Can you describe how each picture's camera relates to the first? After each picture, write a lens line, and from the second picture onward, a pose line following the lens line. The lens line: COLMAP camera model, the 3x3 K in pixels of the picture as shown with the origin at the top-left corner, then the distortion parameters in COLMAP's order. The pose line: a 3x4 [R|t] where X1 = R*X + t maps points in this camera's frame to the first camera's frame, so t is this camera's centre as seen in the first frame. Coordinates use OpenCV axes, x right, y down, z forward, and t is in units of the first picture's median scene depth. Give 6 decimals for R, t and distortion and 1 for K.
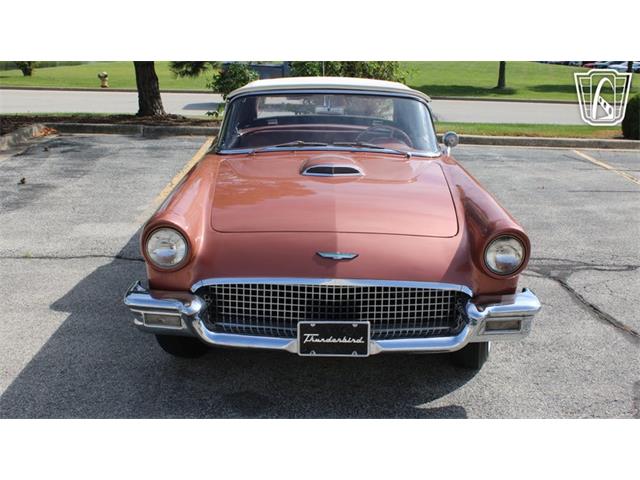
lens RADIAL K [[753.8, 0, 320.0], [0, 753.8, 240.0], [0, 0, 1]] dist [-0.064644, 0.013745]
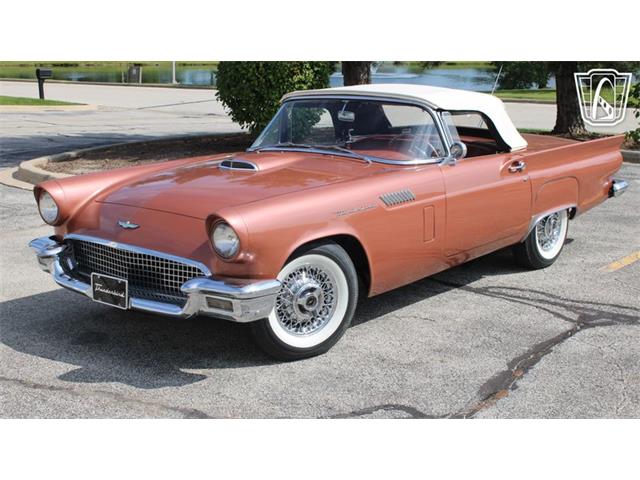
lens RADIAL K [[989.8, 0, 320.0], [0, 989.8, 240.0], [0, 0, 1]] dist [0.015059, 0.042553]
pose [[0.738607, 0.105131, -0.665888, 1.301957], [-0.148007, 0.988954, -0.008034, 0.011405], [0.657688, 0.104490, 0.746008, 0.011757]]
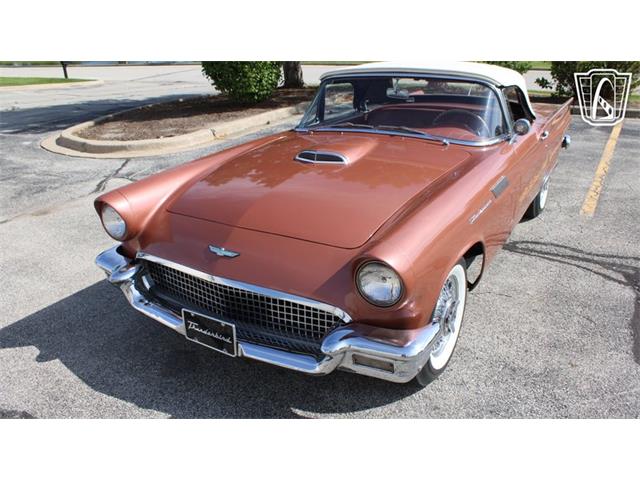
lens RADIAL K [[545.9, 0, 320.0], [0, 545.9, 240.0], [0, 0, 1]] dist [-0.182693, 0.192671]
pose [[0.839986, 0.152922, -0.520613, 0.490555], [-0.088176, 0.985181, 0.147115, -0.108478], [0.535395, -0.077669, 0.841023, 0.464311]]
